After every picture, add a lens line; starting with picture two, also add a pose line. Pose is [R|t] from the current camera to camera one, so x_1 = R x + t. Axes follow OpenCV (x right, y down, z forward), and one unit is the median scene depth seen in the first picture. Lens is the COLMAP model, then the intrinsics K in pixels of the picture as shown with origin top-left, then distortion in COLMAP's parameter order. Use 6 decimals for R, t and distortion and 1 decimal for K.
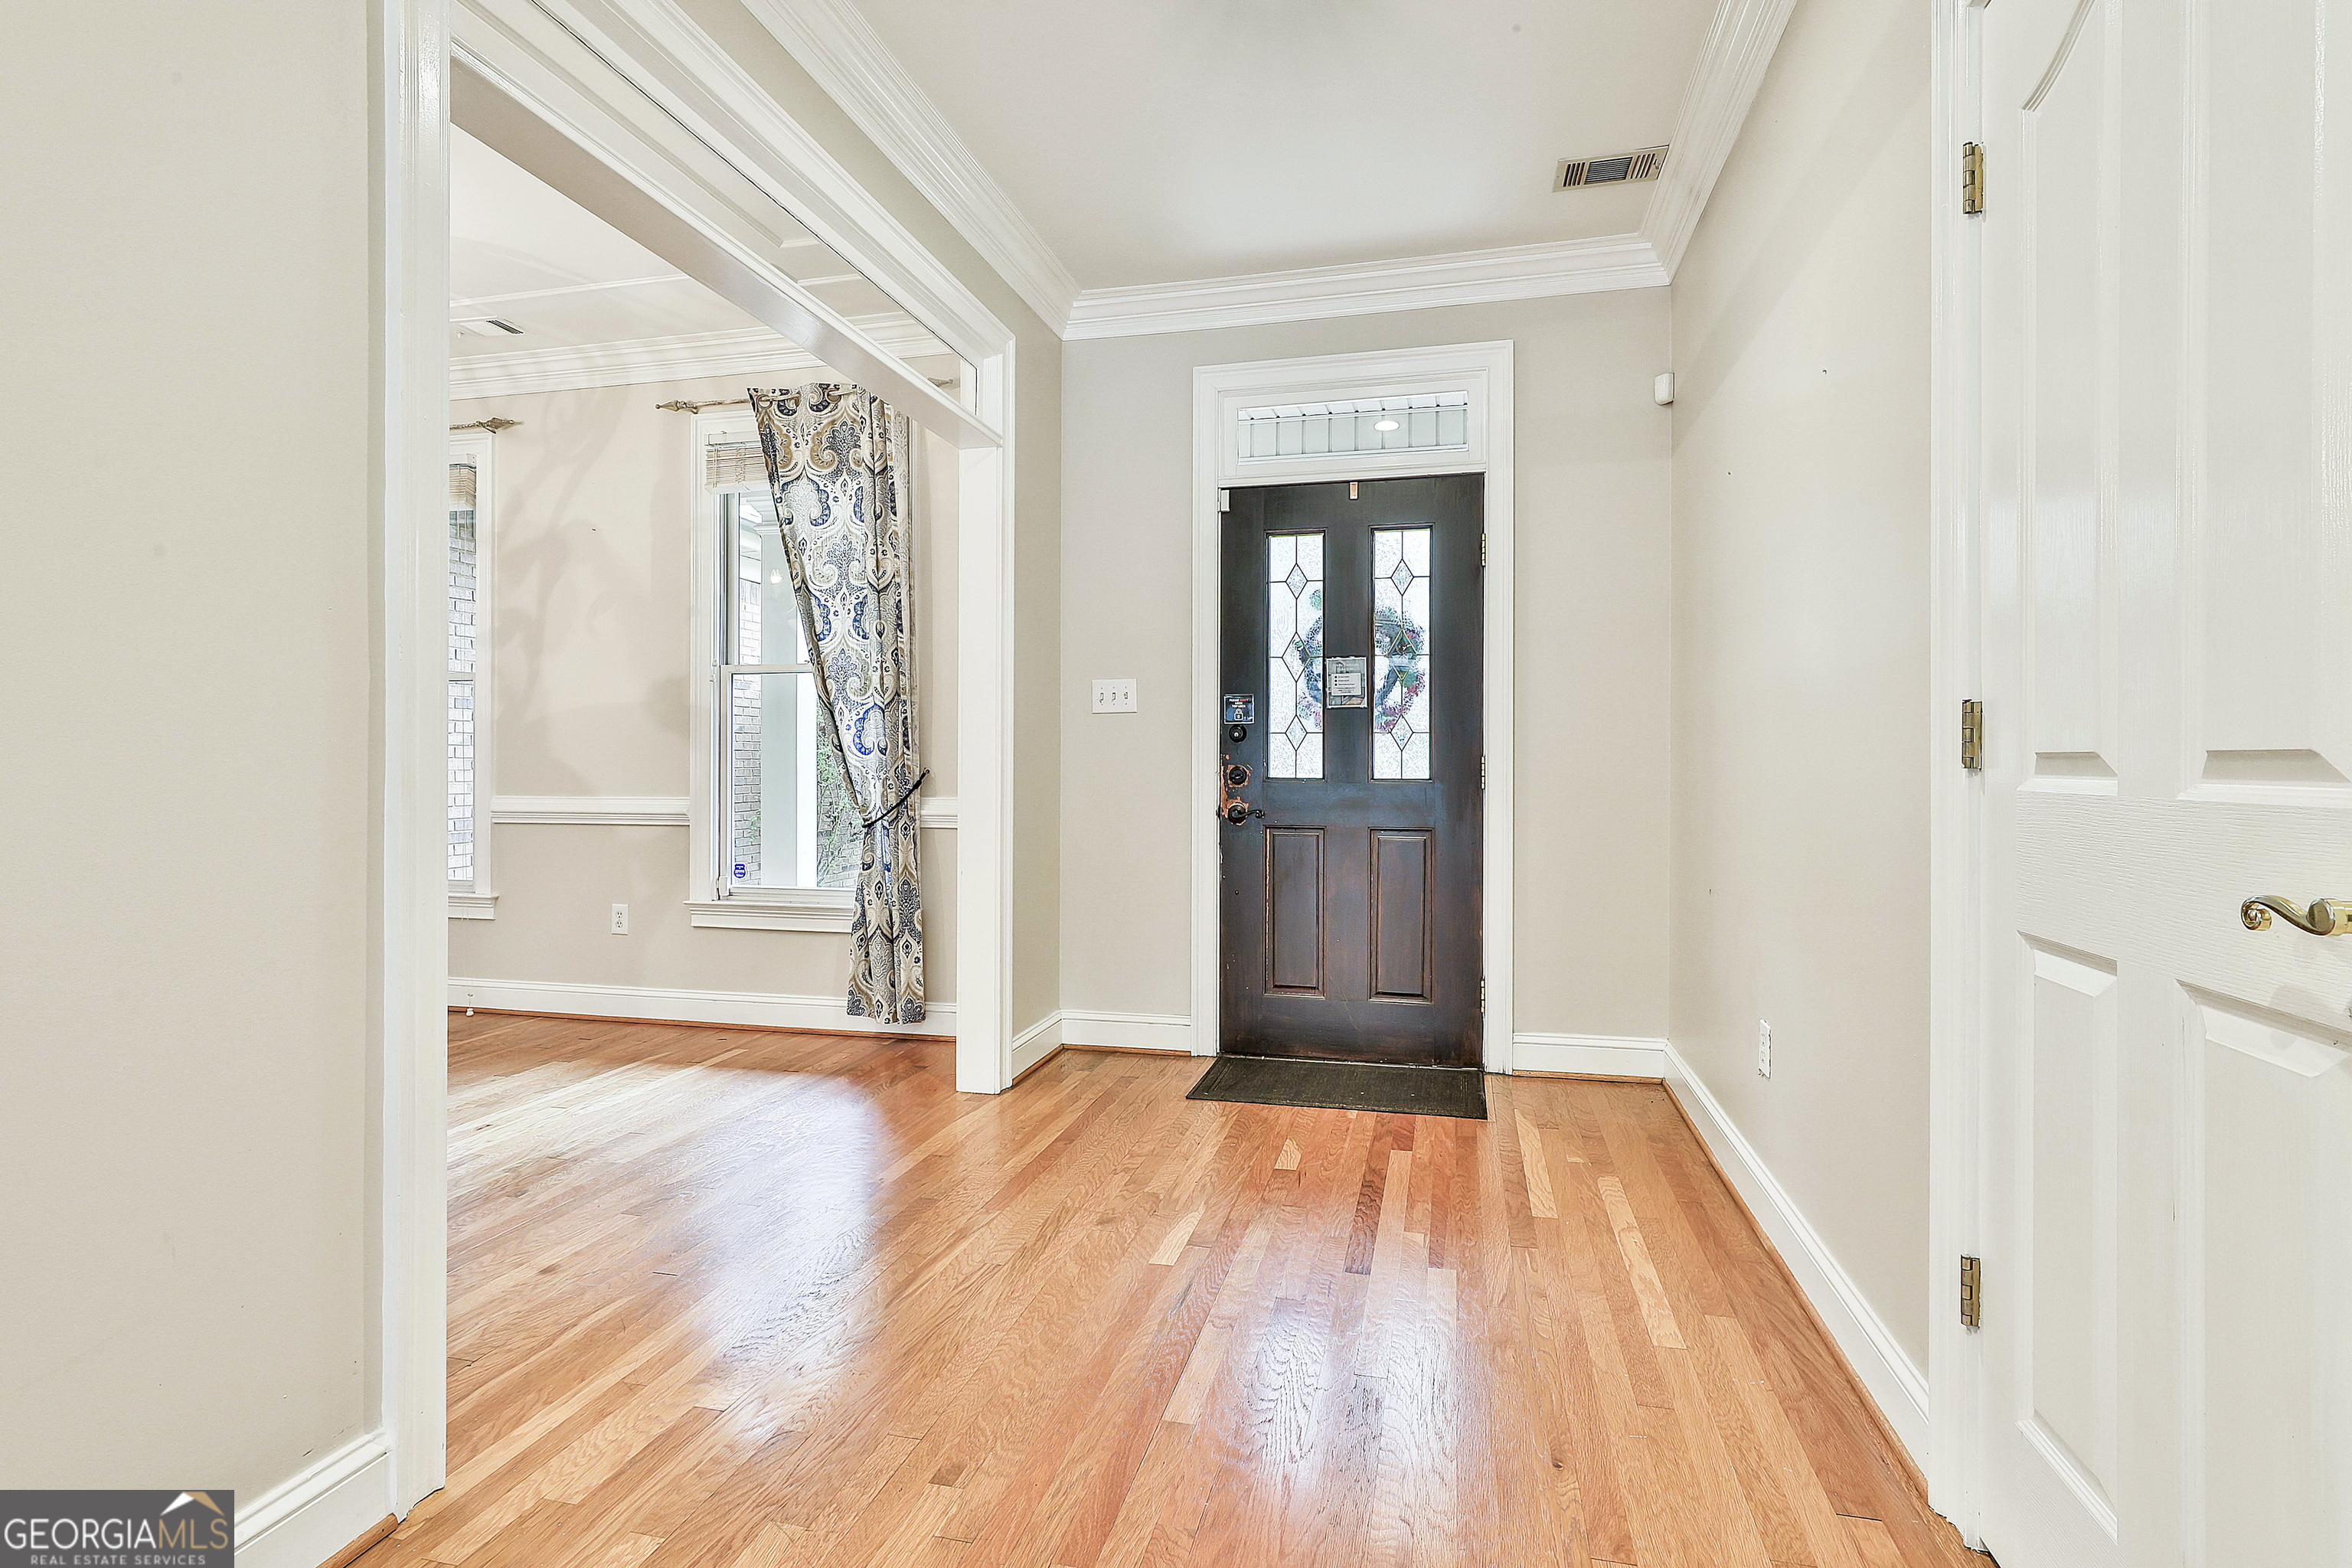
lens RADIAL K [[1112.7, 0, 1168.3], [0, 1112.7, 779.4], [0, 0, 1]] dist [-0.002182, 0.001351]
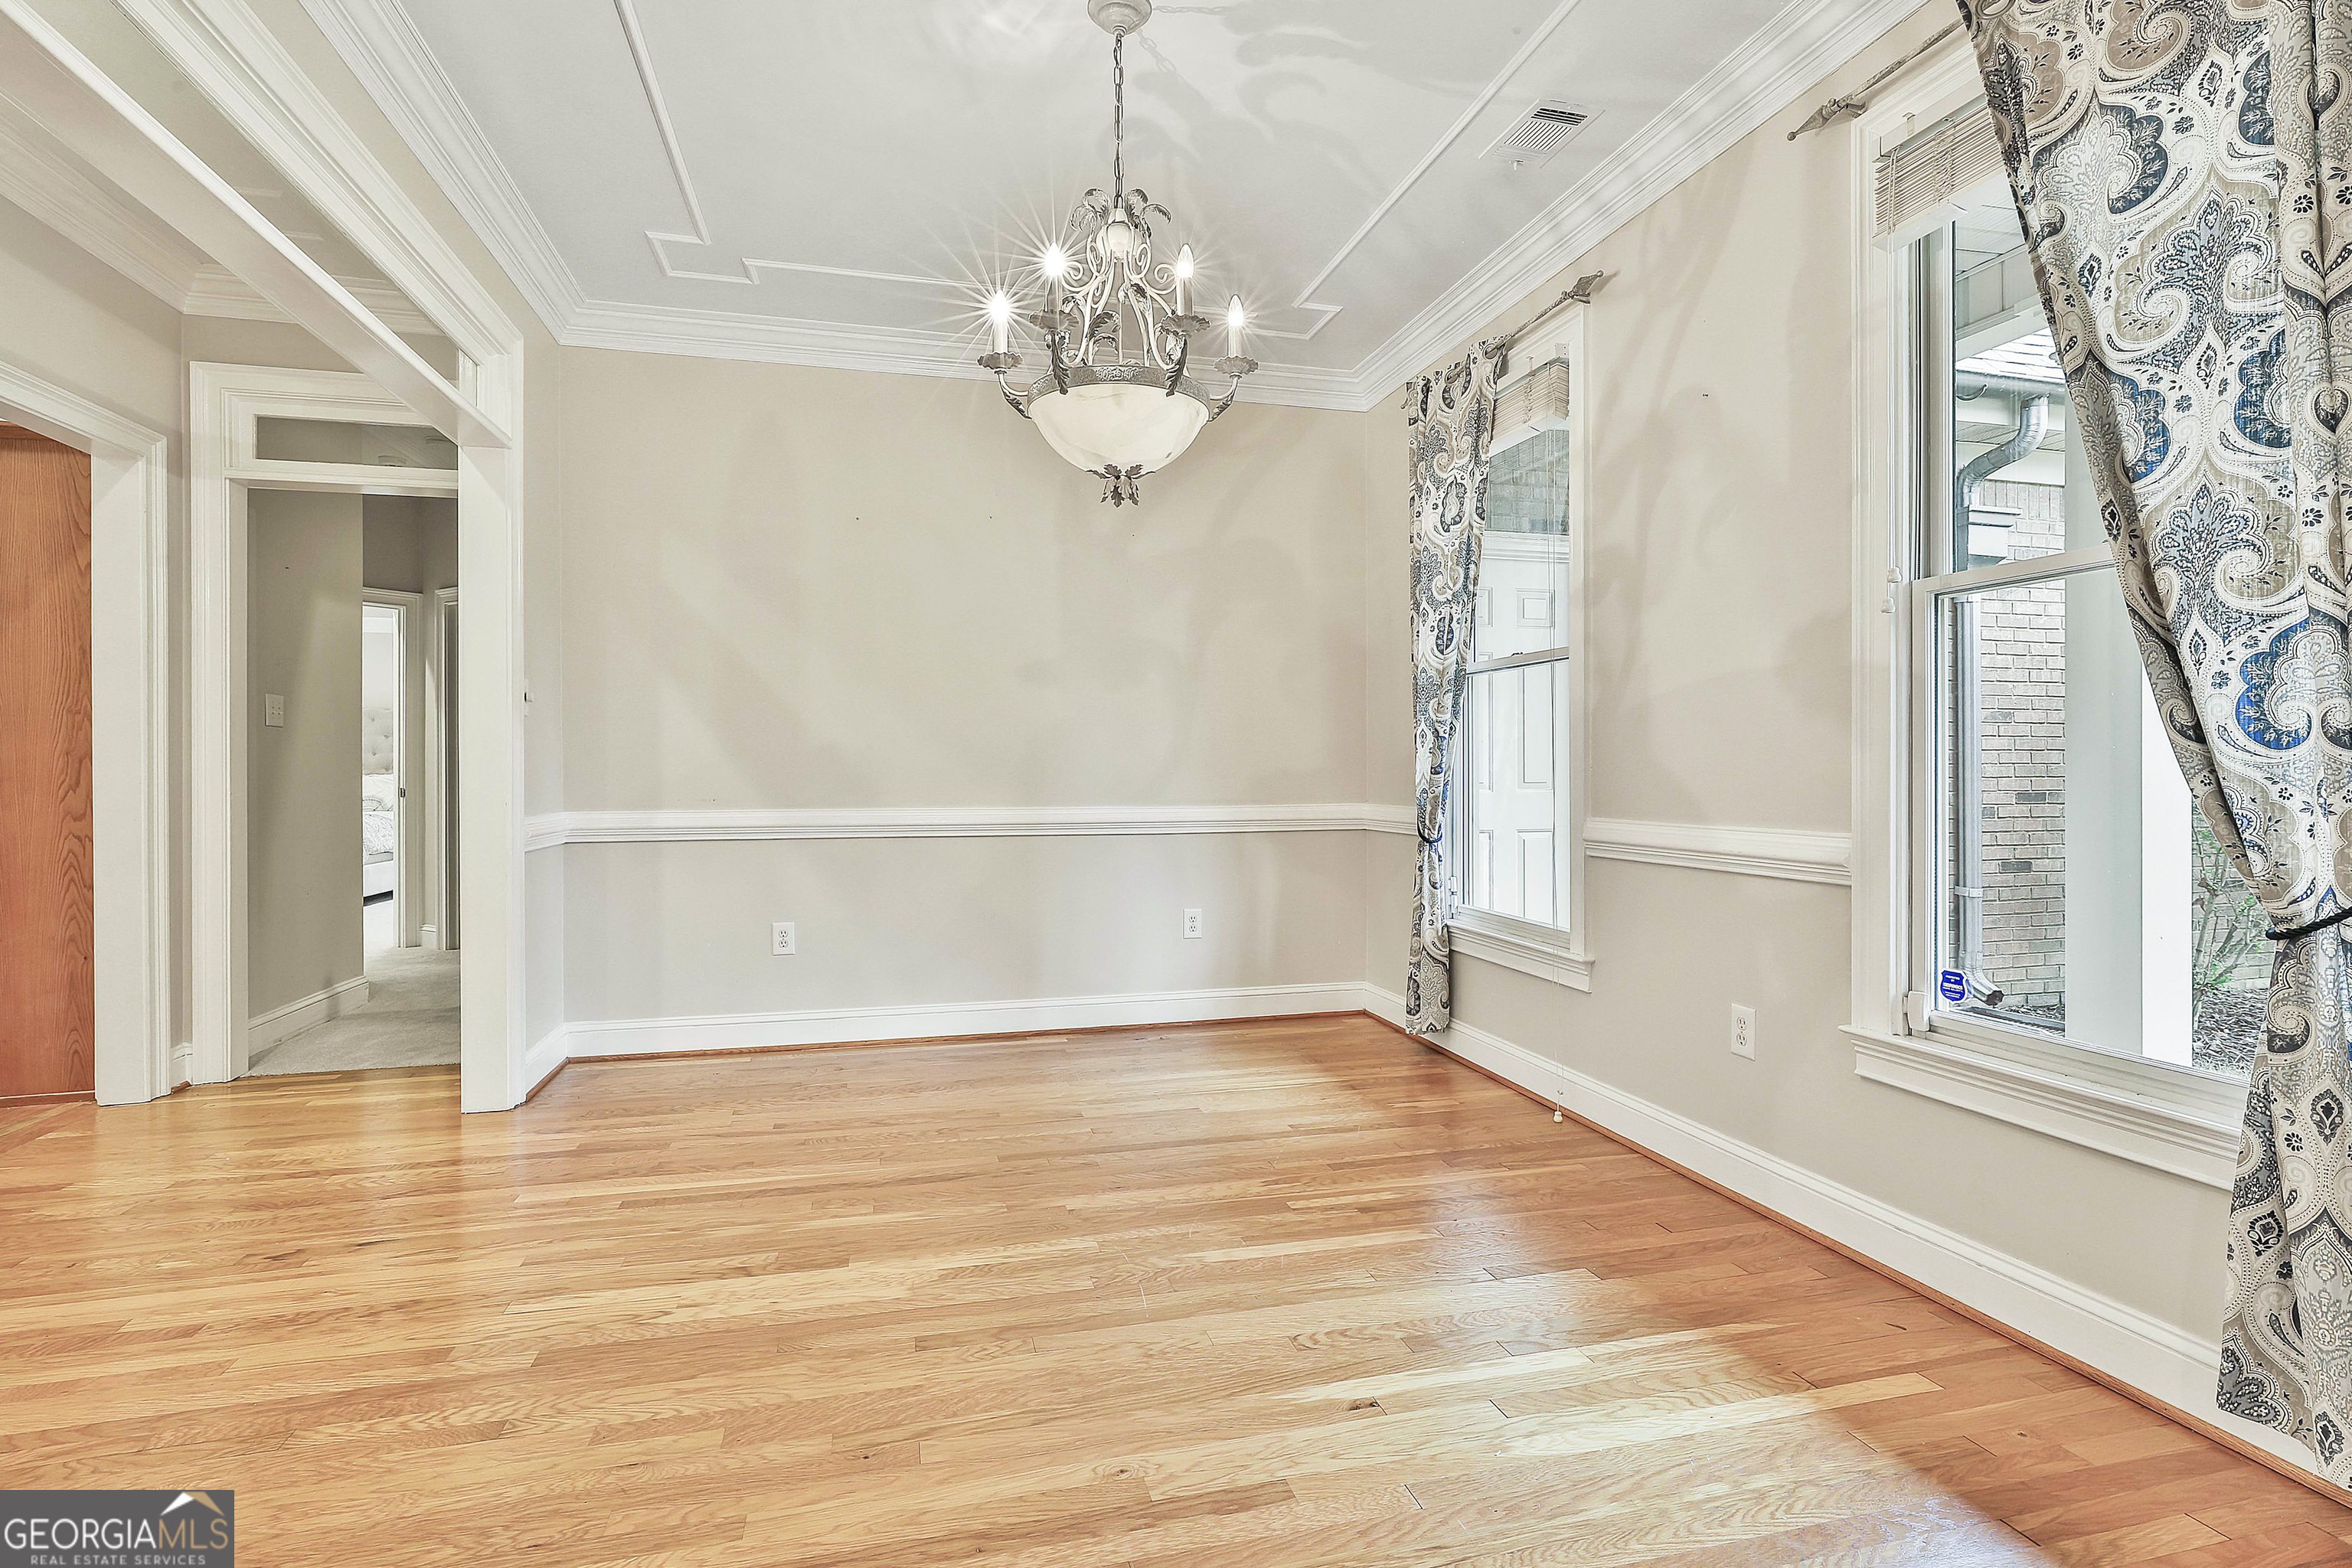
lens RADIAL K [[1137.4, 0, 1177.9], [0, 1137.4, 767.4], [0, 0, 1]] dist [-0.002229, 0.001840]
pose [[0.482489, -0.004248, -0.875892, -0.112298], [-0.012777, 0.999848, -0.011887, -0.006209], [0.875809, 0.016927, 0.482361, 0.478929]]
